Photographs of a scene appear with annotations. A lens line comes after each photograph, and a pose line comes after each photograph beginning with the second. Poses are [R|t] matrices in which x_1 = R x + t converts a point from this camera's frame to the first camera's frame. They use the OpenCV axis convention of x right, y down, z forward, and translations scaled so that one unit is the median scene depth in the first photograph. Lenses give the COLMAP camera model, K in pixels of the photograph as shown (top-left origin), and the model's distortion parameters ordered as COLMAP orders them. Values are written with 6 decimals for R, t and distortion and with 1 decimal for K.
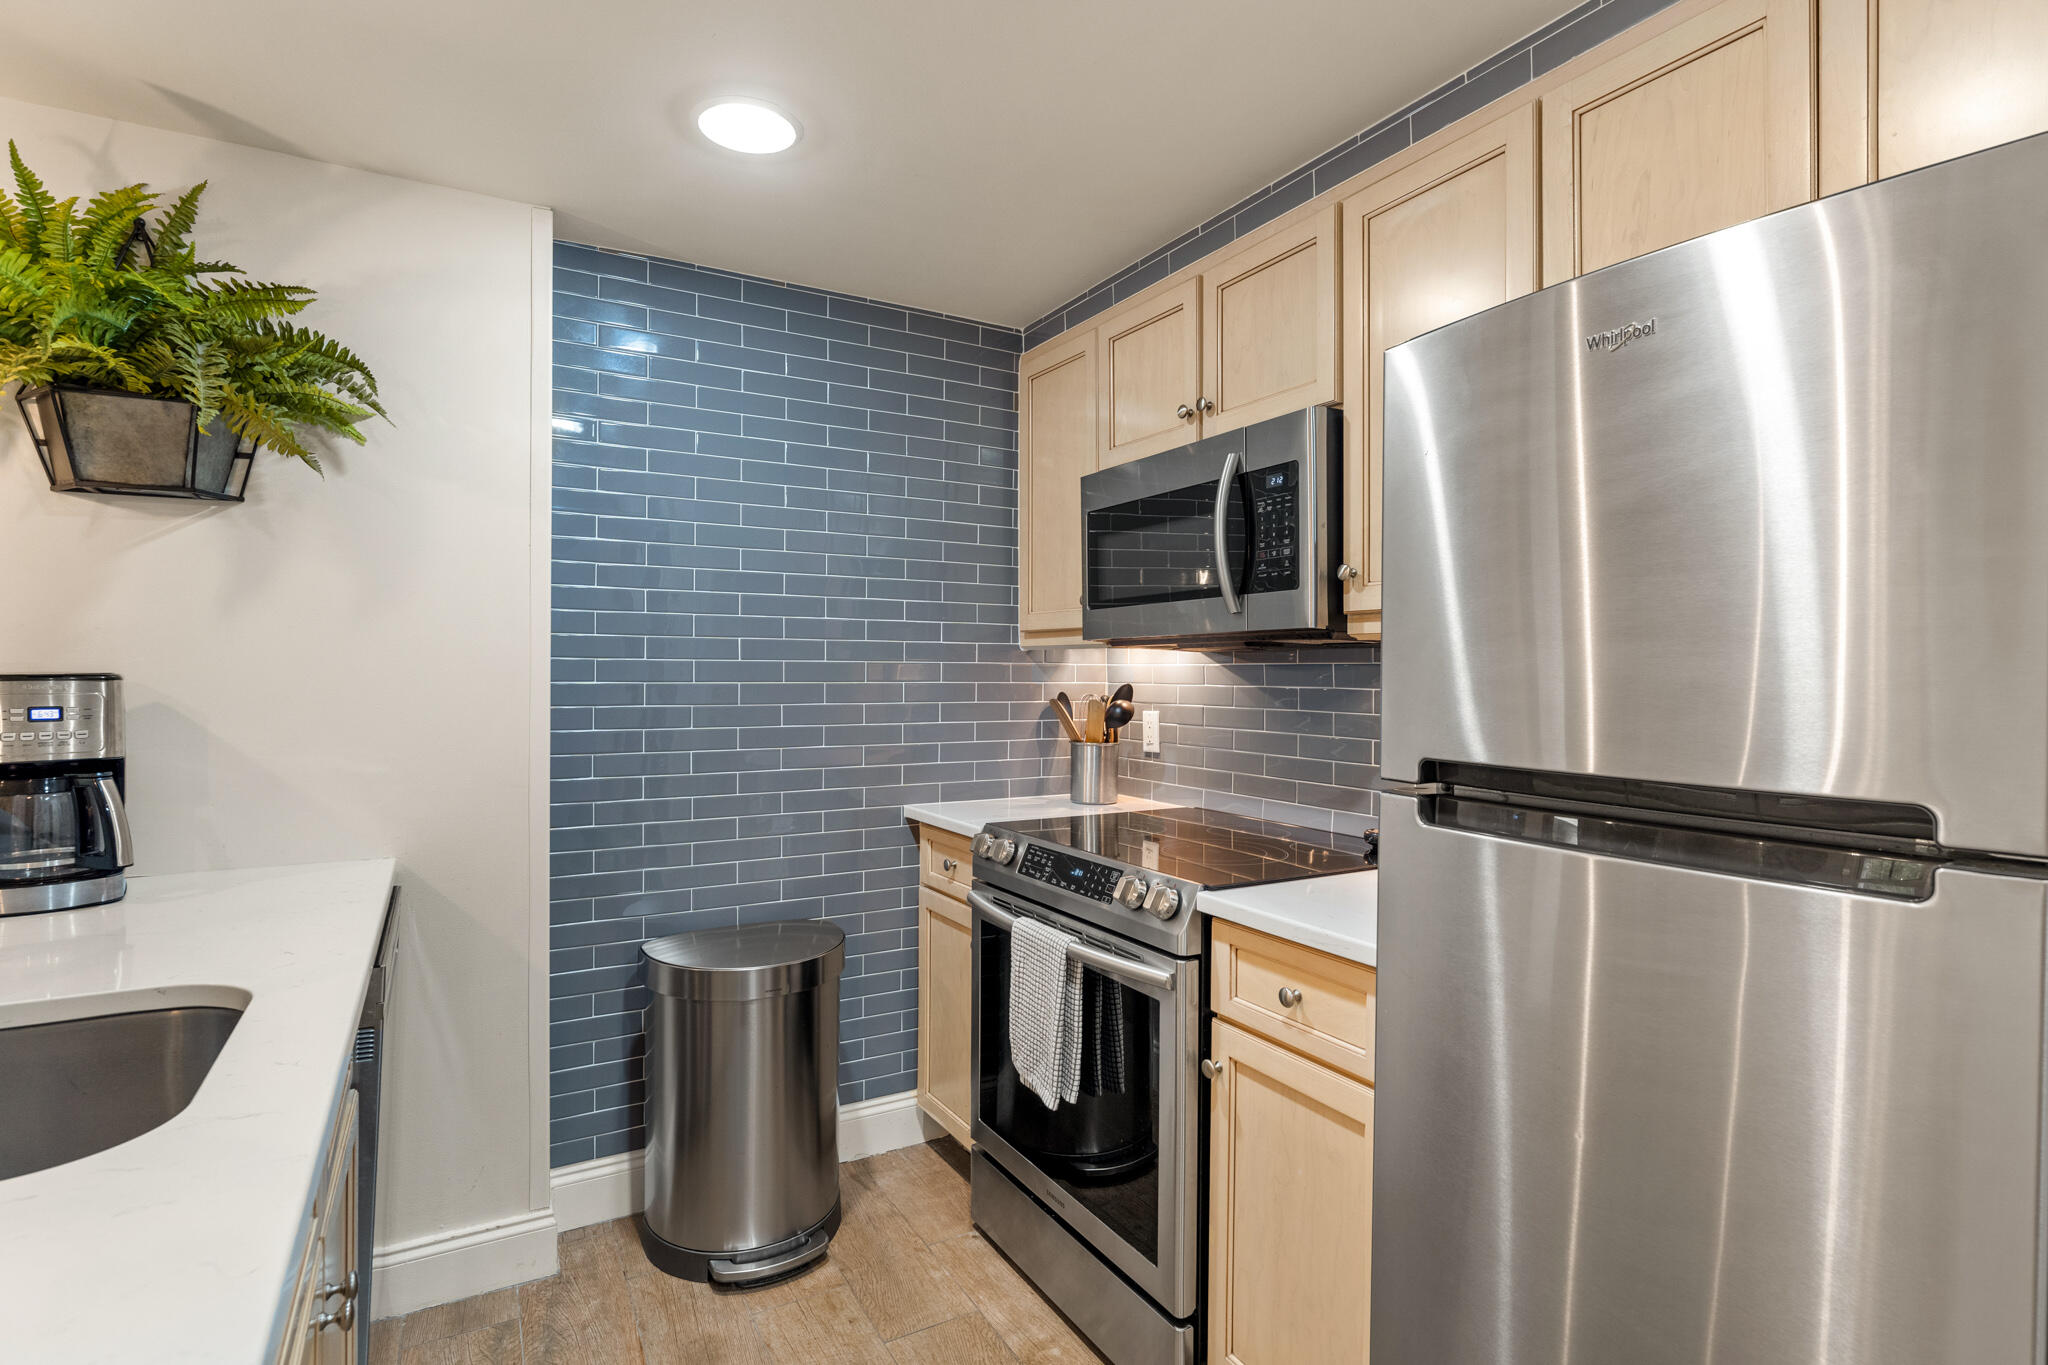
lens RADIAL K [[1000.9, 0, 1003.0], [0, 1000.9, 678.0], [0, 0, 1]] dist [0.000163, -0.001505]
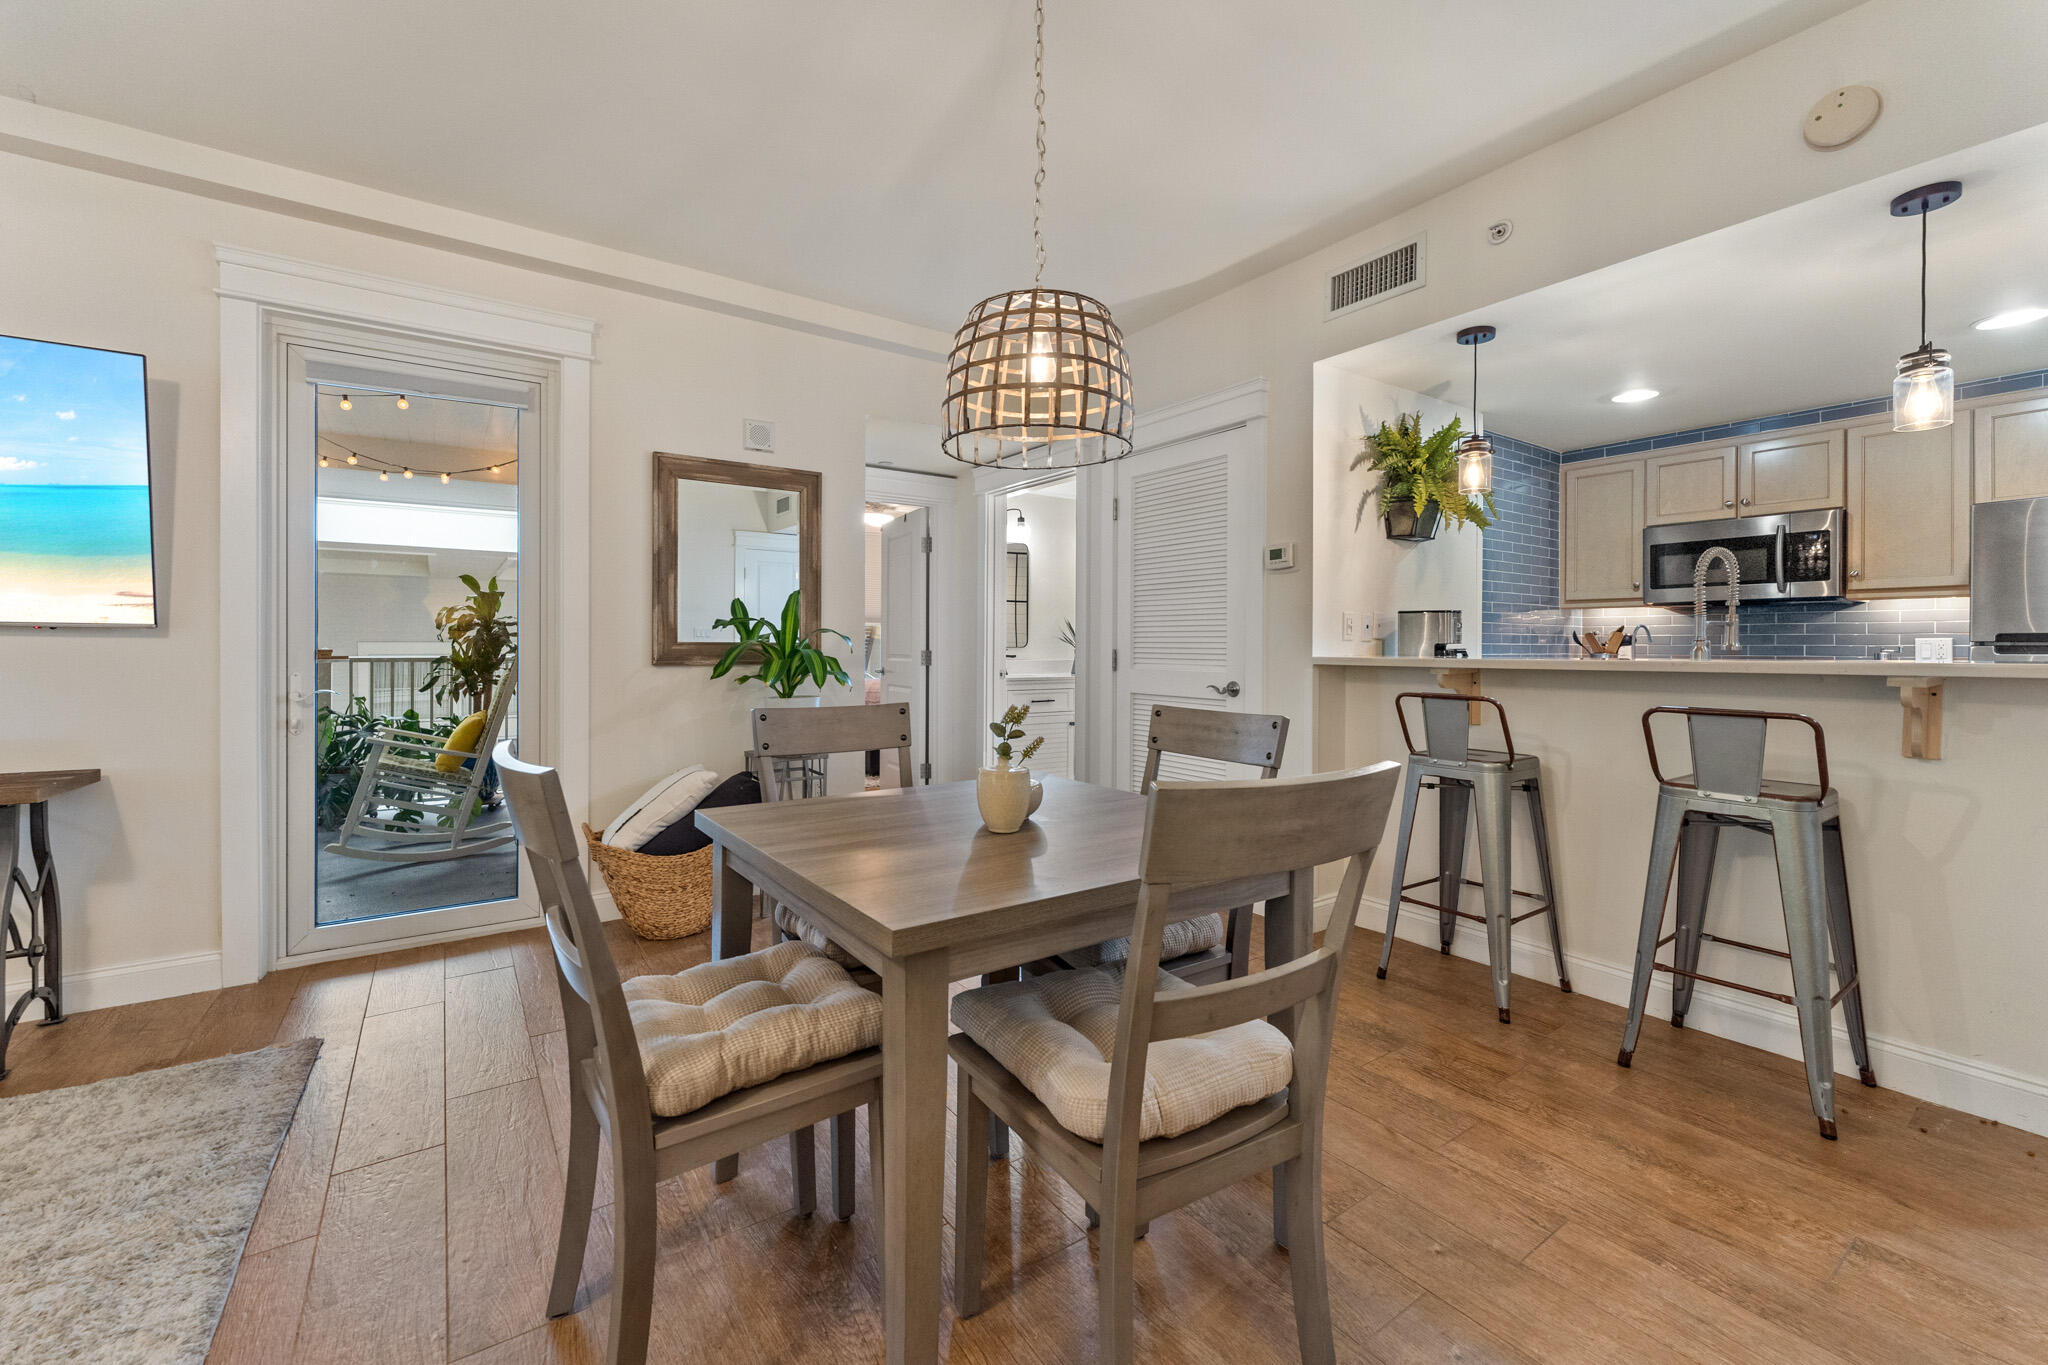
lens RADIAL K [[838.0, 0, 998.8], [0, 838.0, 649.8], [0, 0, 1]] dist [-0.002146, -0.000340]
pose [[0.996480, -0.002316, 0.083800, -2.009423], [0.002382, 0.999997, -0.000682, 0.083865], [-0.083798, 0.000879, 0.996482, -0.949447]]
